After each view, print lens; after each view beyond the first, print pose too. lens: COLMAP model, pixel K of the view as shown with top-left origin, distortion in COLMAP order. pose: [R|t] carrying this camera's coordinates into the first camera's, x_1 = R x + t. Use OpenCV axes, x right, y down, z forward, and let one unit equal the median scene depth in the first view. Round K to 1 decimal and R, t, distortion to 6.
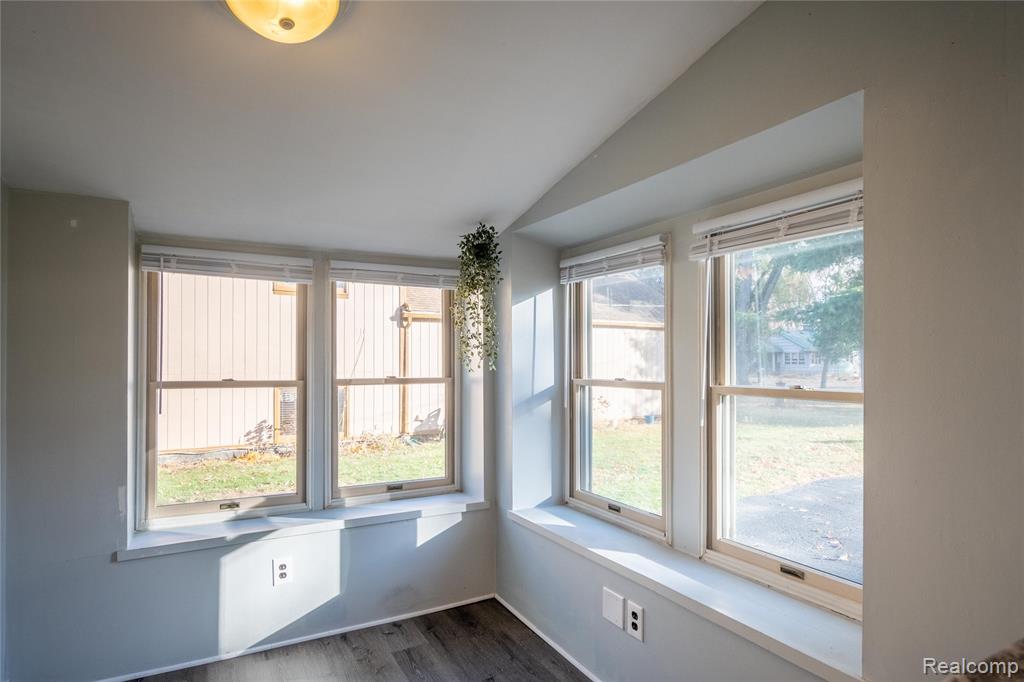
lens RADIAL K [[567.0, 0, 519.1], [0, 567.0, 361.9], [0, 0, 1]] dist [0.000261, -0.003205]
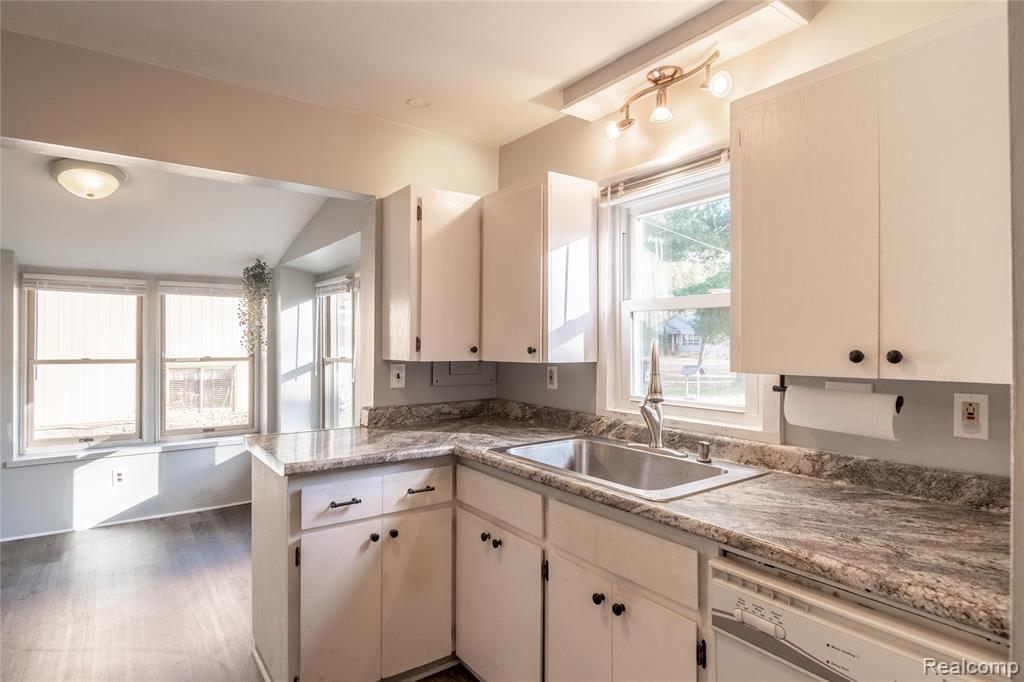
lens RADIAL K [[567.0, 0, 520.1], [0, 567.0, 343.6], [0, 0, 1]] dist [0.000261, -0.003205]
pose [[0.992874, 0.000775, 0.119165, 0.471762], [-0.001093, 0.999996, 0.002608, -0.014870], [-0.119162, -0.002719, 0.992871, -0.662832]]
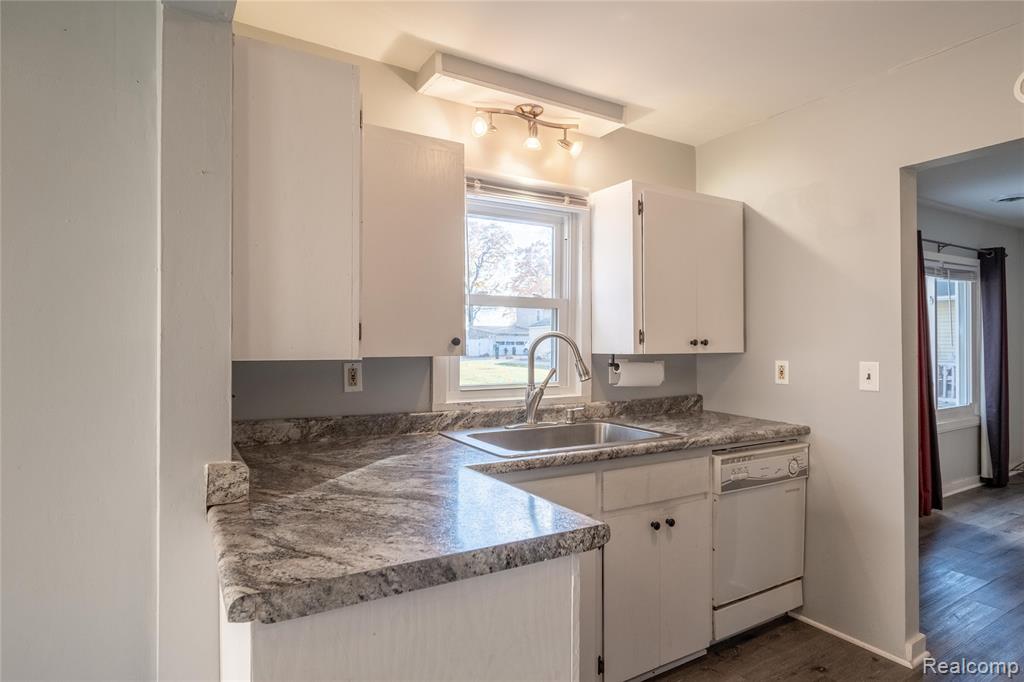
lens RADIAL K [[567.0, 0, 521.2], [0, 567.0, 341.2], [0, 0, 1]] dist [0.000261, -0.003205]
pose [[-0.041173, -0.006330, 0.999132, -1.527796], [-0.009780, 0.999935, 0.005932, 0.000860], [-0.999104, -0.009527, -0.041232, 1.842547]]
